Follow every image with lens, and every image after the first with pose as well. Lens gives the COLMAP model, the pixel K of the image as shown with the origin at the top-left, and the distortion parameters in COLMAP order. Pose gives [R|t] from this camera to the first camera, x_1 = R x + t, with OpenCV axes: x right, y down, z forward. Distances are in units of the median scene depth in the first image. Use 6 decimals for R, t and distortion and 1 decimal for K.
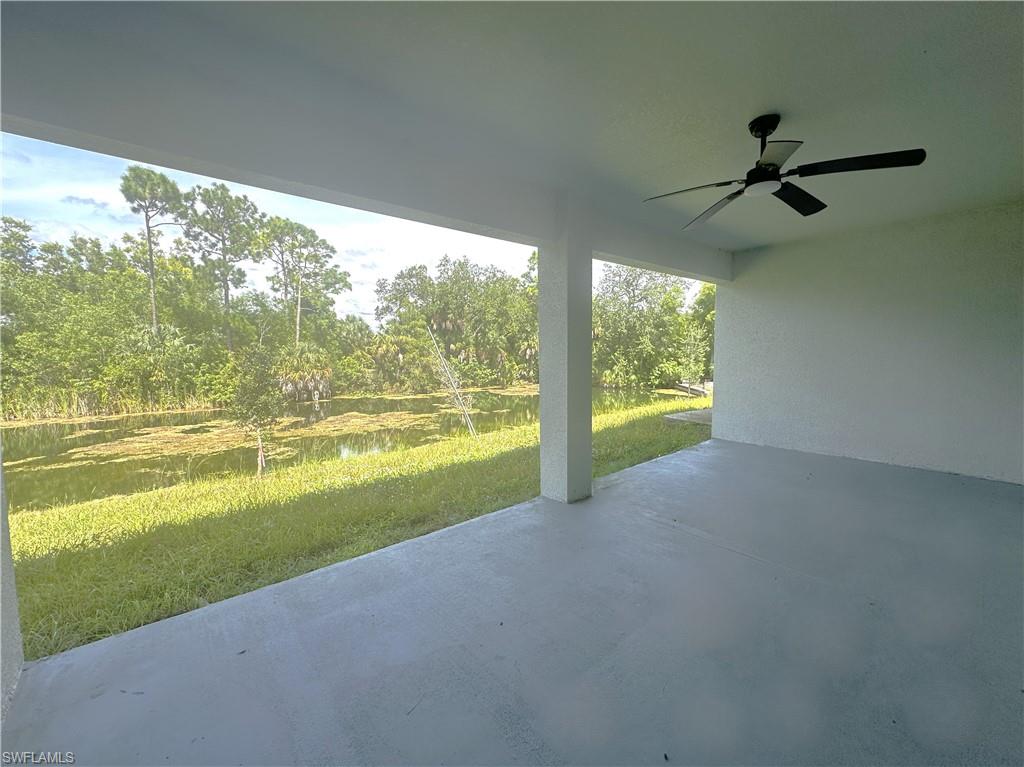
lens RADIAL K [[406.4, 0, 512.0], [0, 406.4, 383.5], [0, 0, 1]] dist [0.001802, 0.000115]
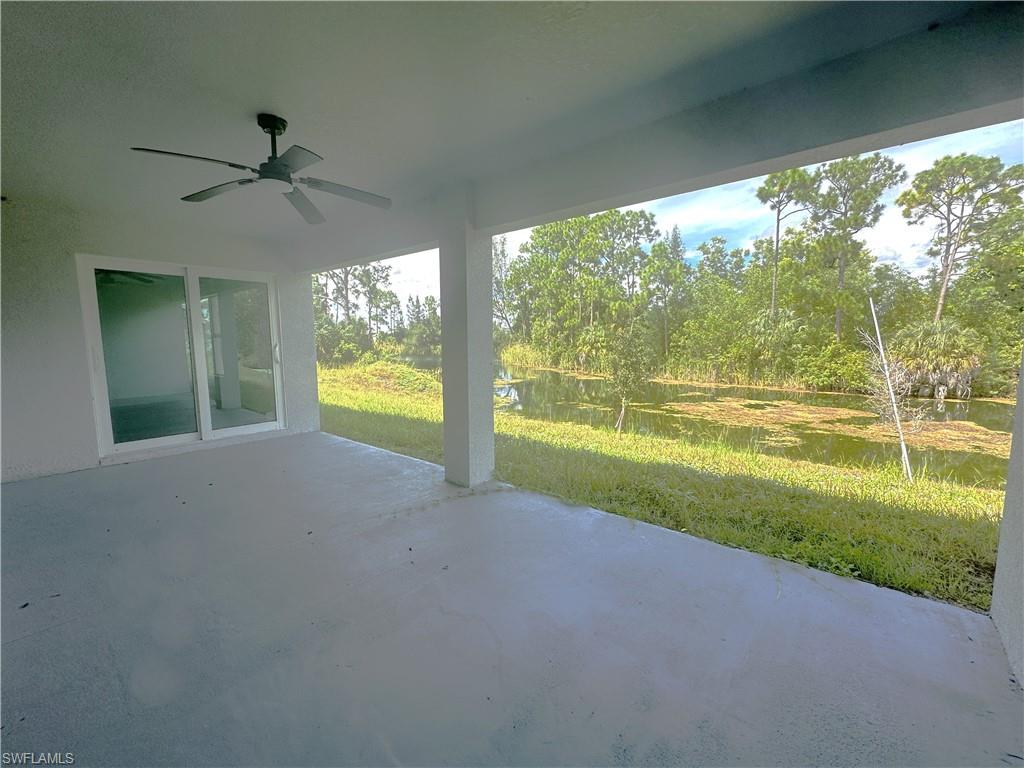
lens RADIAL K [[414.1, 0, 512.0], [0, 414.1, 384.0], [0, 0, 1]] dist [0.000370, -0.000094]
pose [[0.184244, 0.118970, -0.975654, 0.124964], [-0.073504, 0.991536, 0.107026, -0.009937], [0.980128, 0.051995, 0.191429, 0.095443]]
